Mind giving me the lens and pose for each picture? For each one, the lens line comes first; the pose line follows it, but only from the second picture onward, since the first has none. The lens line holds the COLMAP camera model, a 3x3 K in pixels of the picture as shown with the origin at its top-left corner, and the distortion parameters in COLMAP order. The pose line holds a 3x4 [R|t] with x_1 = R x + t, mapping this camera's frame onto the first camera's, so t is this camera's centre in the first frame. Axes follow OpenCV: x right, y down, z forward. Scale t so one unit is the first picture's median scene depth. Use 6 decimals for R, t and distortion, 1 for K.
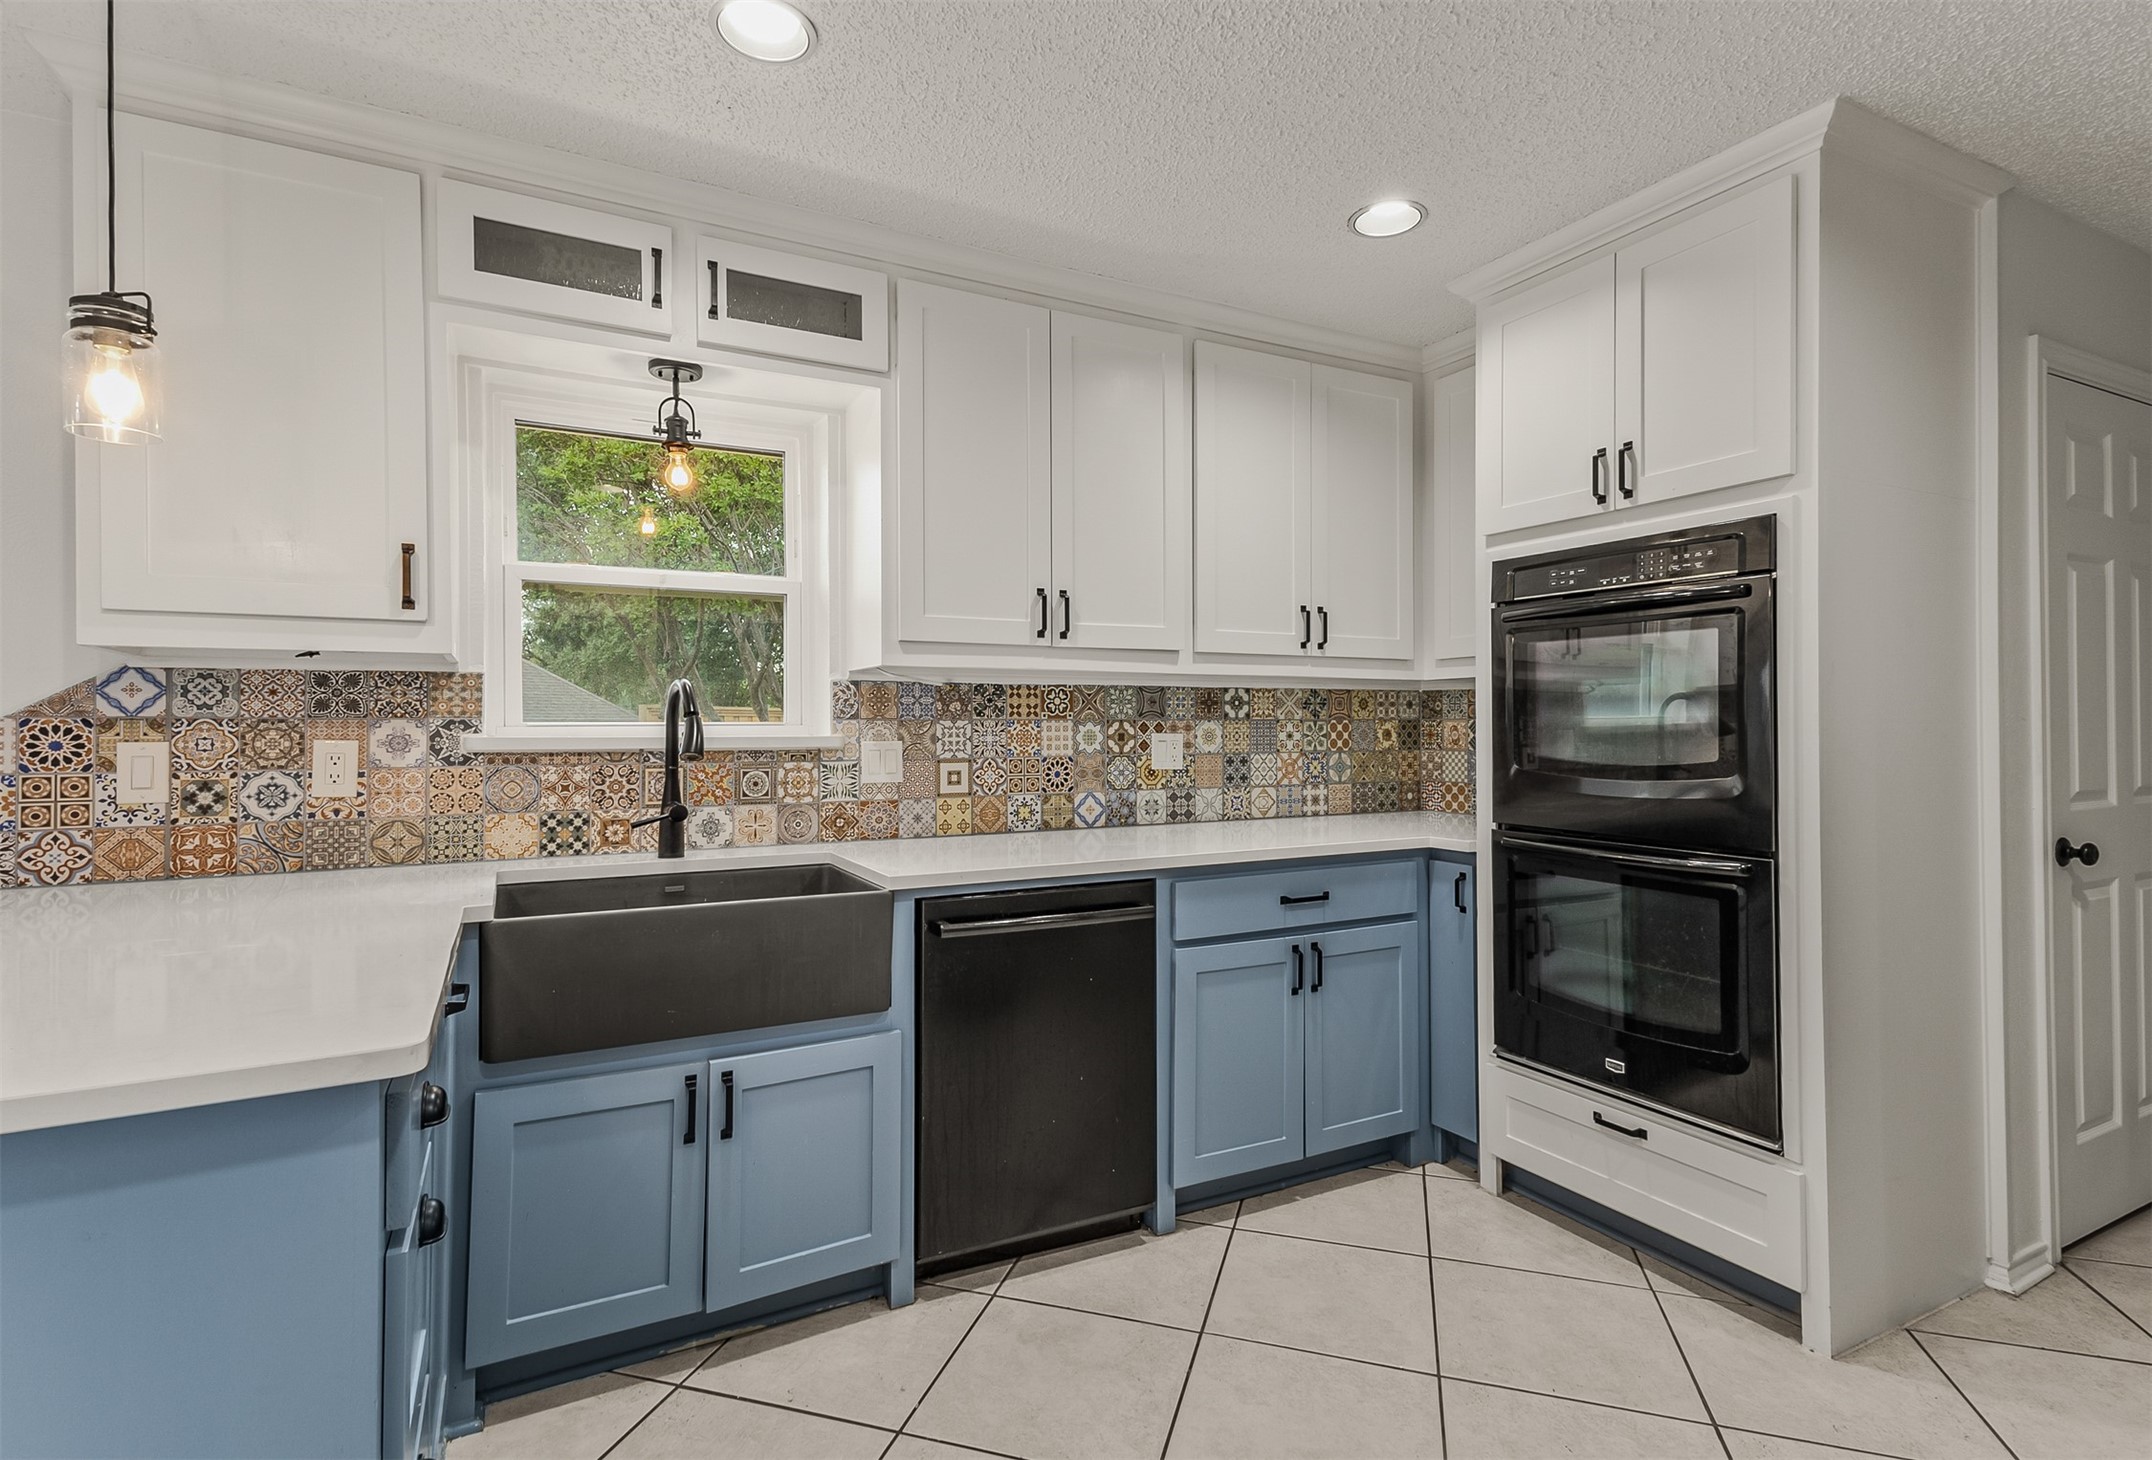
lens RADIAL K [[1014.6, 0, 1077.3], [0, 1014.6, 726.8], [0, 0, 1]] dist [0.017285, 0.000301]
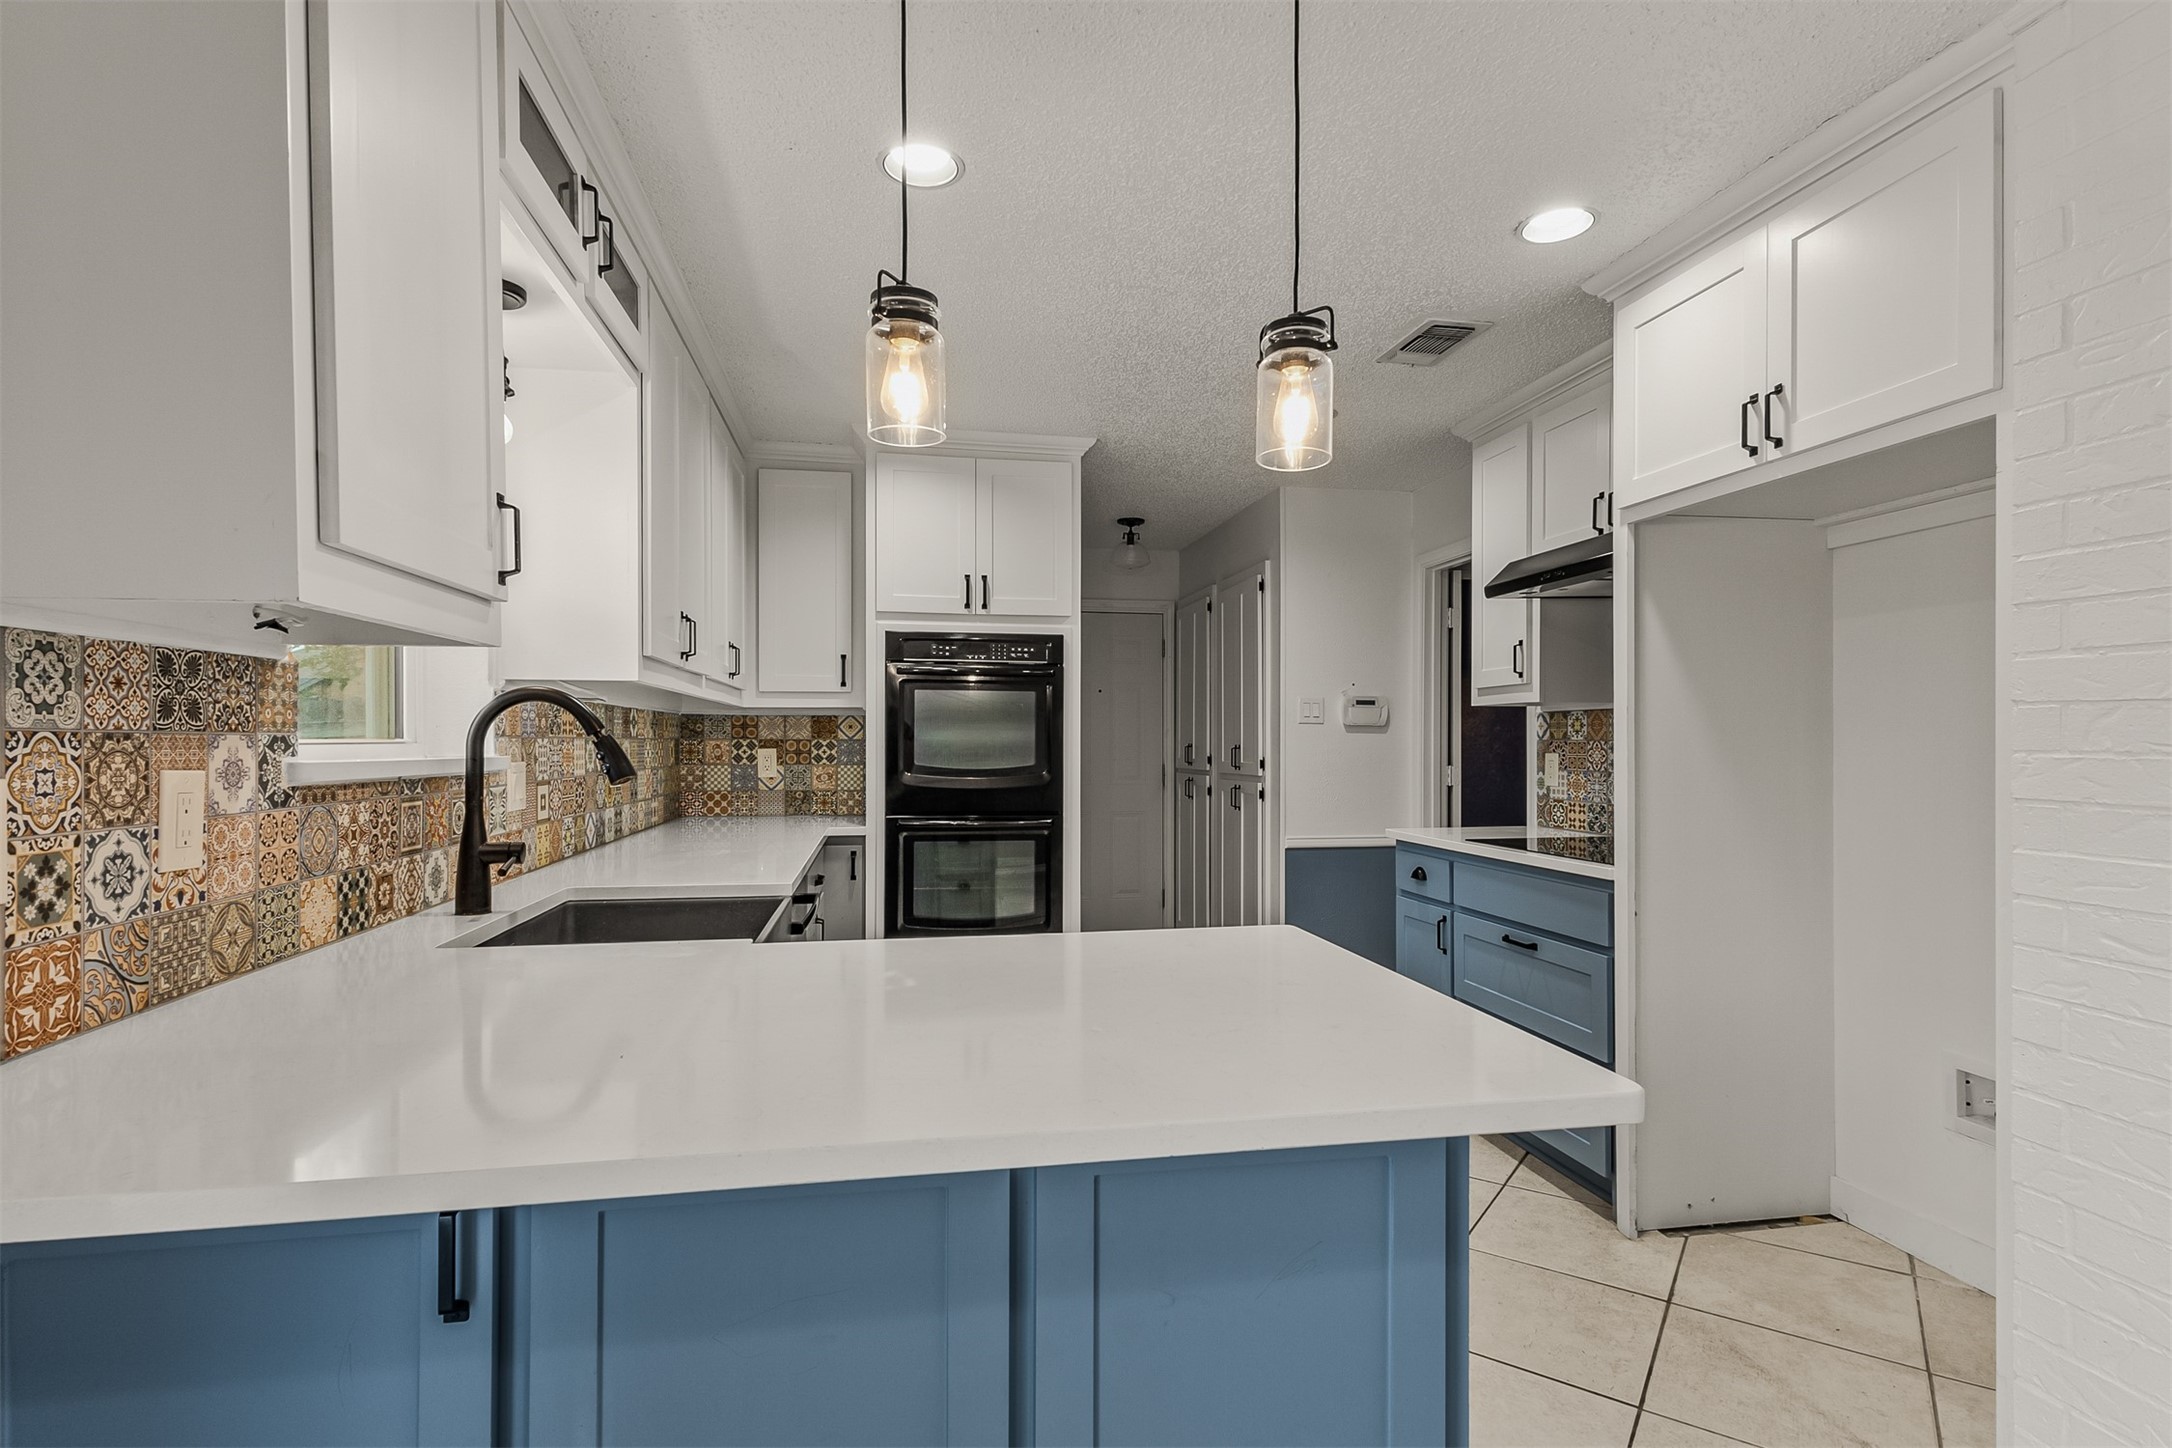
lens RADIAL K [[1034.9, 0, 1087.0], [0, 1034.9, 738.1], [0, 0, 1]] dist [-0.007399, 0.001178]
pose [[0.310656, 0.005758, 0.950505, -1.135626], [-0.000296, 0.999982, -0.005961, -0.001794], [-0.950522, 0.001571, 0.310652, 0.346584]]
